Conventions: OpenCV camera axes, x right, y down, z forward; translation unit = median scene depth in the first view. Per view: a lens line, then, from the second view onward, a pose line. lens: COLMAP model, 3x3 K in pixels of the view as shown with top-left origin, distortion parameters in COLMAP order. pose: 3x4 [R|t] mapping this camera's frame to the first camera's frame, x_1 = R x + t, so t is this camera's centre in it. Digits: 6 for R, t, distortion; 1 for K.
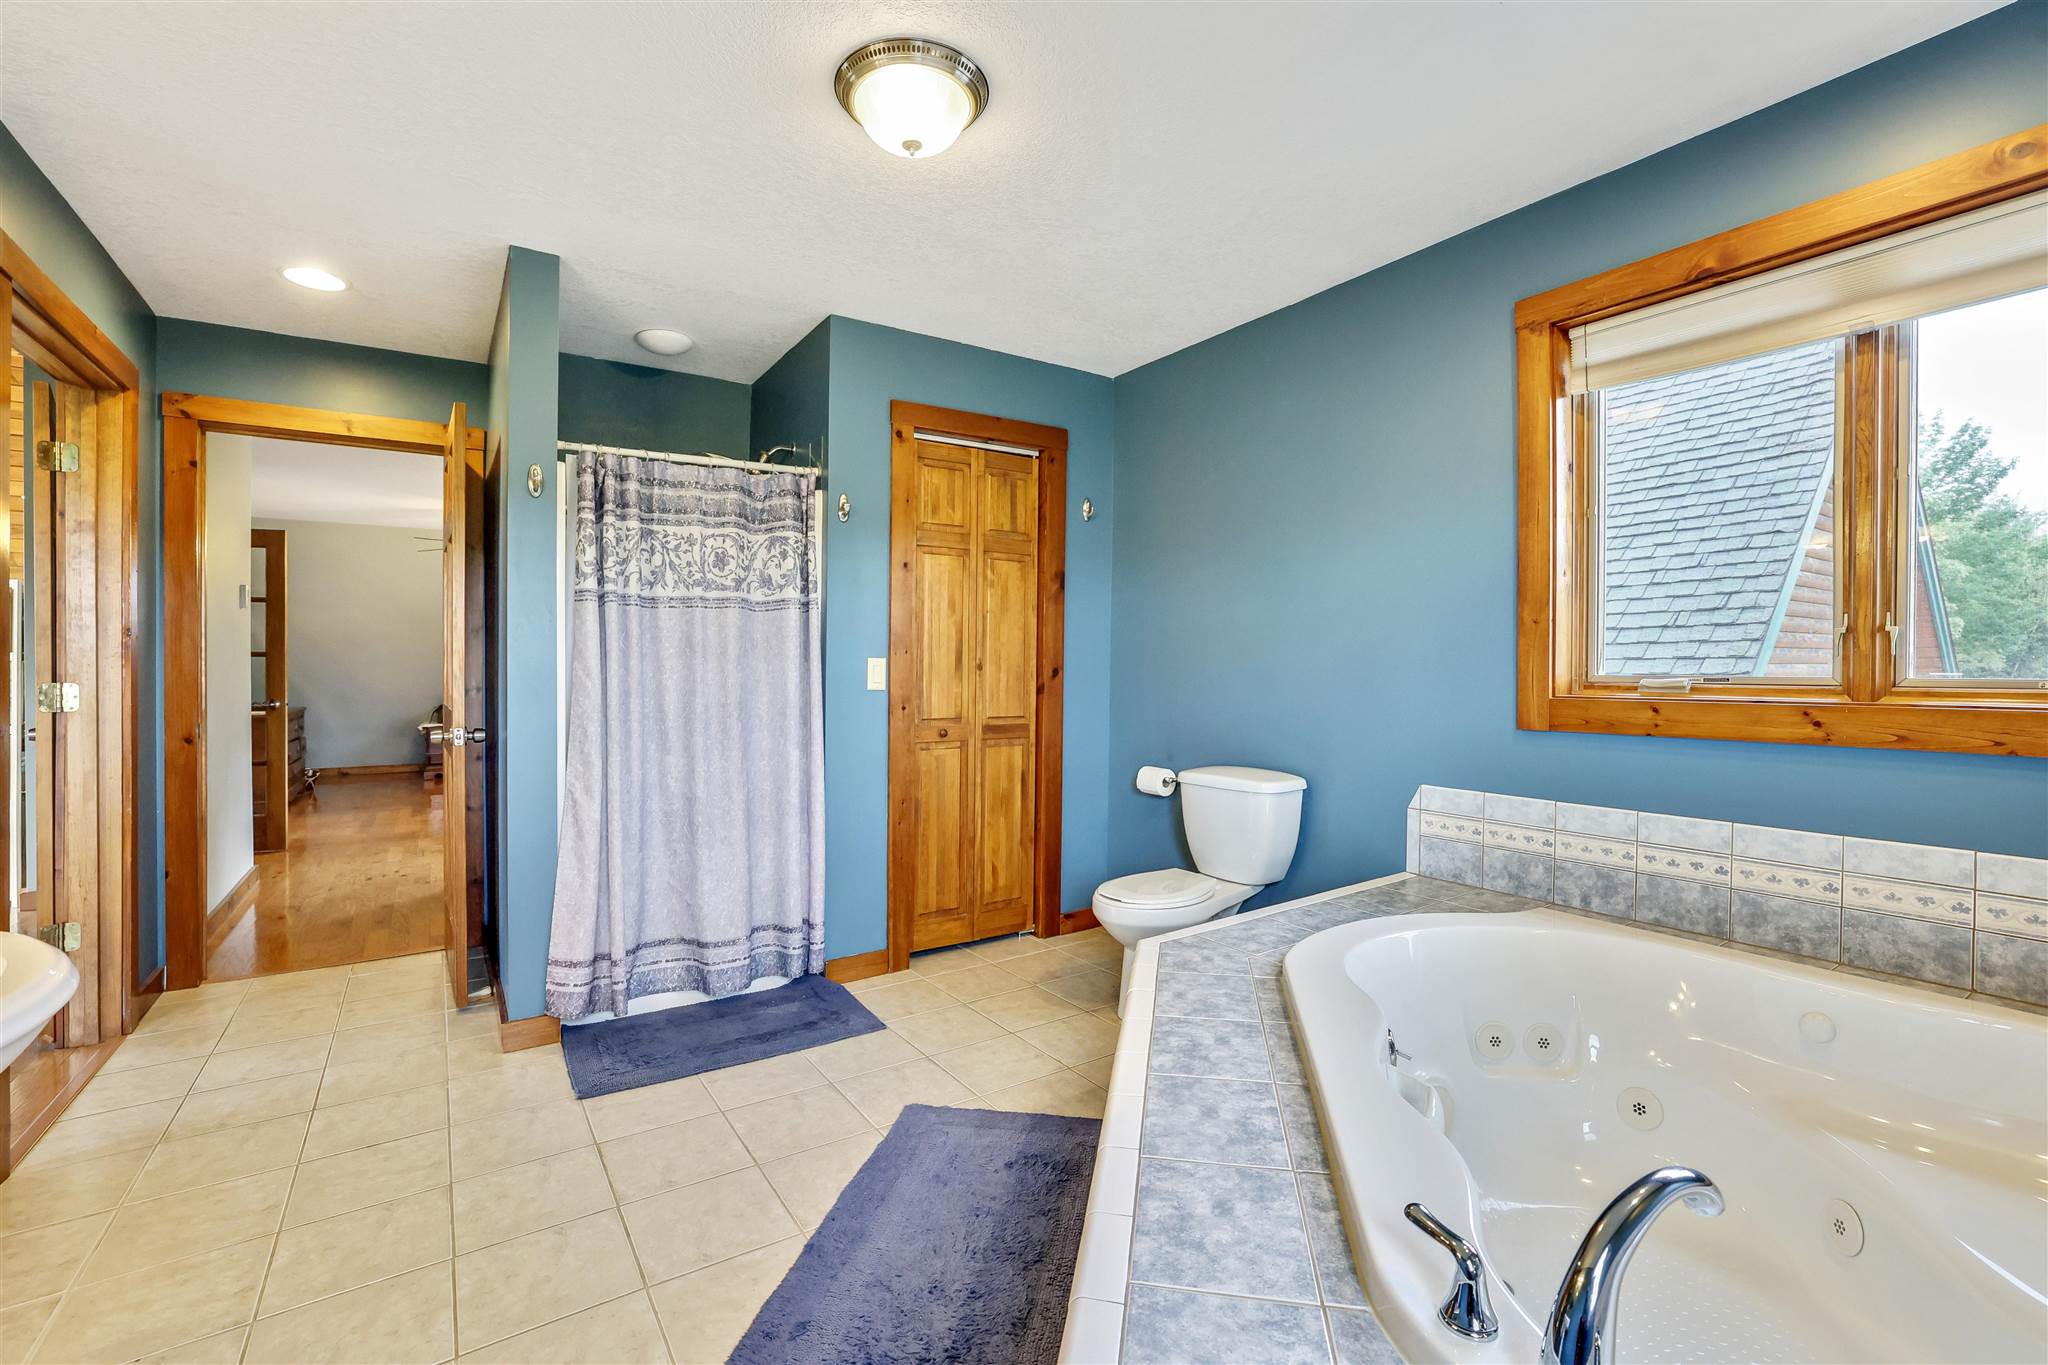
lens RADIAL K [[864.1, 0, 1016.6], [0, 864.1, 668.4], [0, 0, 1]] dist [-0.037106, 0.009466]
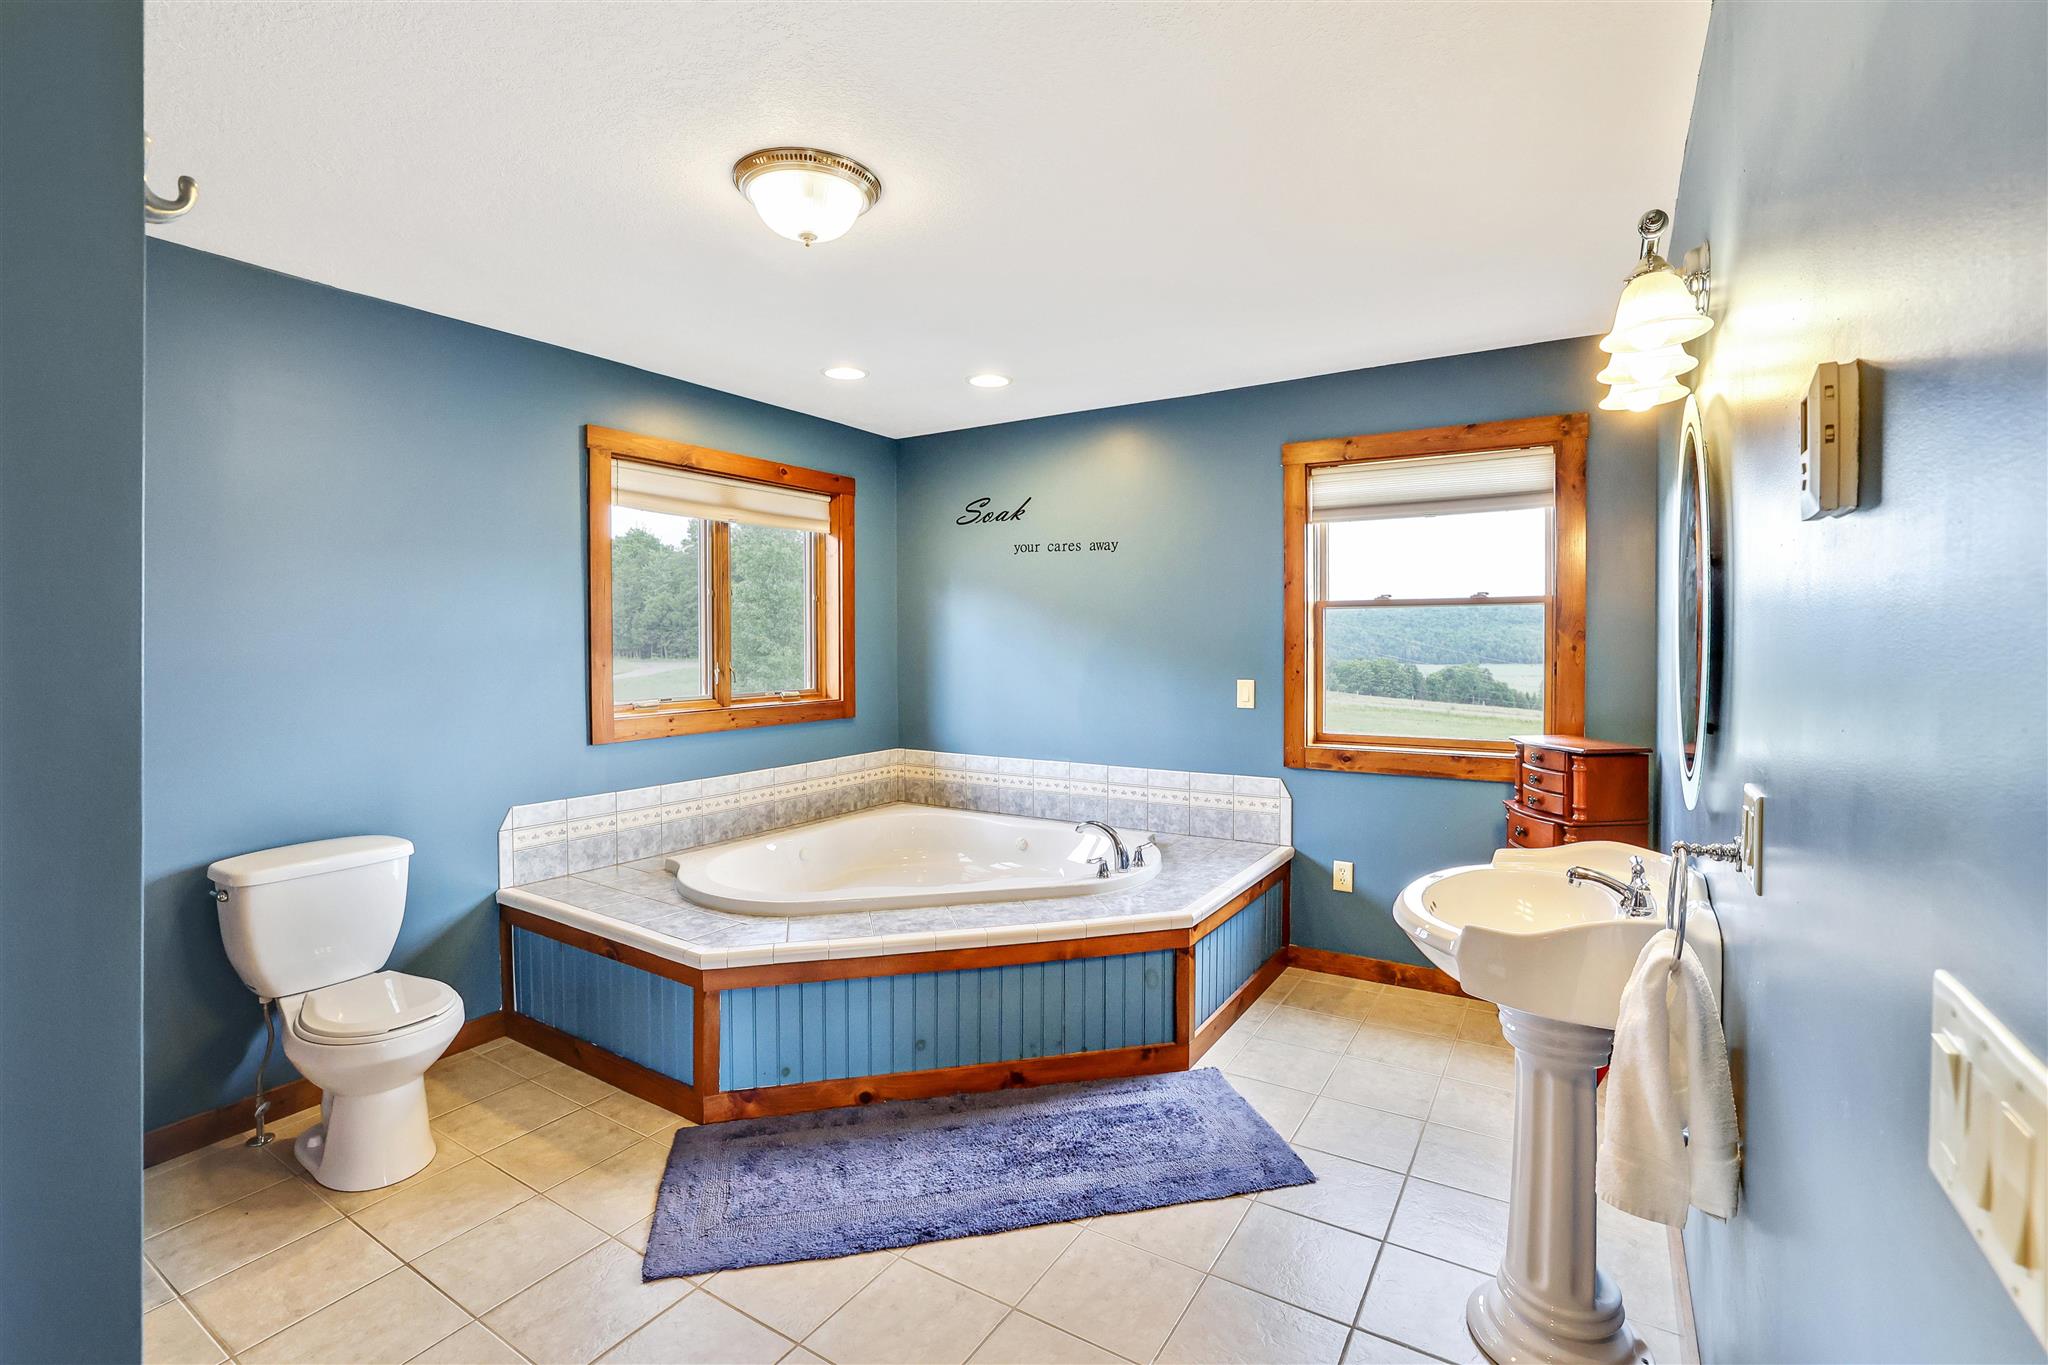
lens RADIAL K [[864.1, 0, 1020.4], [0, 864.1, 670.6], [0, 0, 1]] dist [-0.037106, 0.009466]
pose [[-0.379808, -0.018172, 0.924887, -1.051260], [0.014323, 0.999572, 0.025521, -0.079739], [-0.924954, 0.022940, -0.379386, 1.039972]]
